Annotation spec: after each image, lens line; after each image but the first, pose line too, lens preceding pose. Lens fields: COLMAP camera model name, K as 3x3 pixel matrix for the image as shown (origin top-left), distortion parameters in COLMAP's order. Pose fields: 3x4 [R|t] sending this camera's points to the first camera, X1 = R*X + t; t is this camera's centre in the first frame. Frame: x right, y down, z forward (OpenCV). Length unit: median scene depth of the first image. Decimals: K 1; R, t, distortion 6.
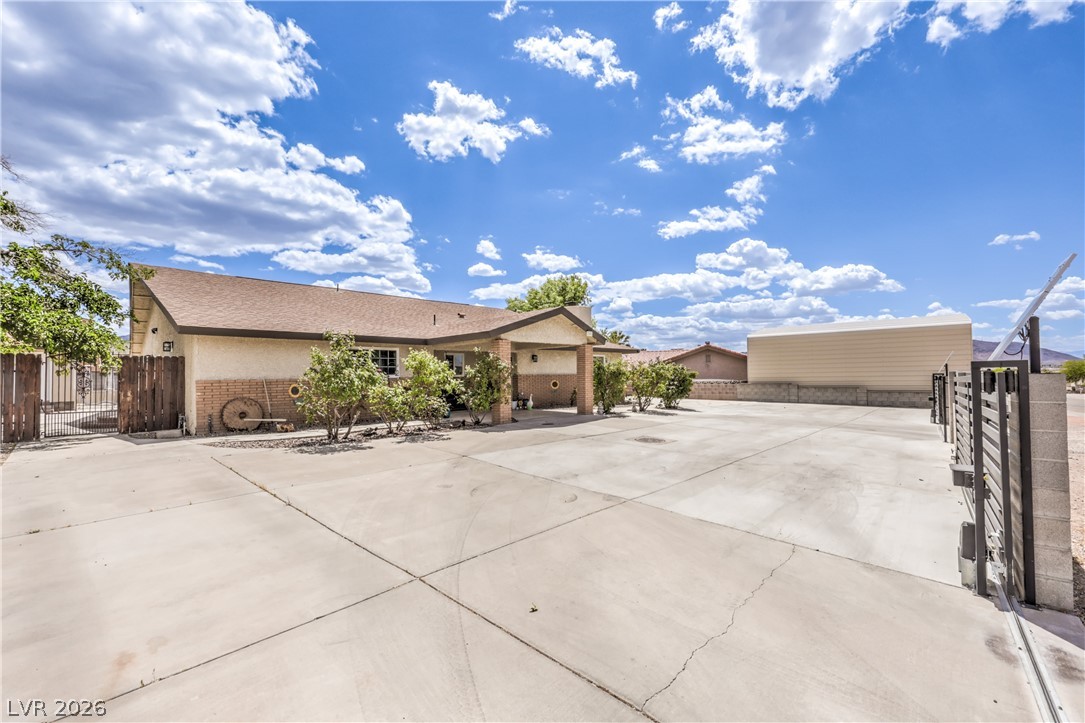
lens RADIAL K [[460.0, 0, 544.7], [0, 460.0, 356.5], [0, 0, 1]] dist [-0.003960, -0.000131]
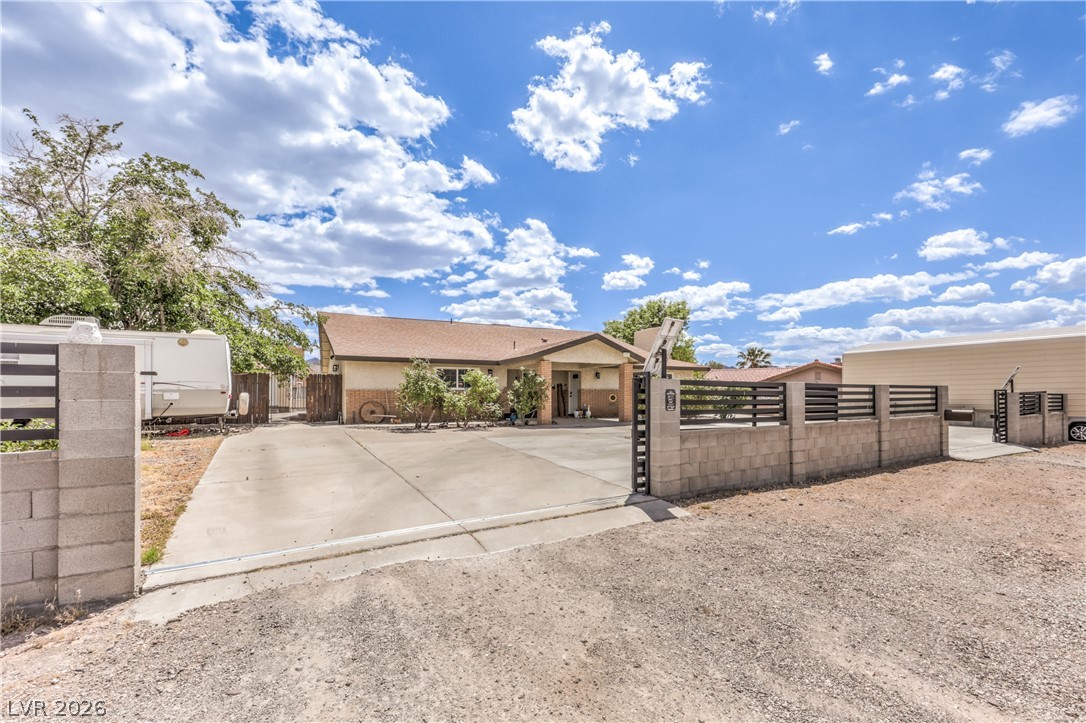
lens RADIAL K [[460.4, 0, 539.1], [0, 460.4, 370.0], [0, 0, 1]] dist [-0.003960, -0.000131]
pose [[0.952160, -0.006855, -0.305525, 0.312691], [0.002954, 0.999908, -0.013229, 0.007711], [0.305587, 0.011693, 0.952092, -0.265334]]
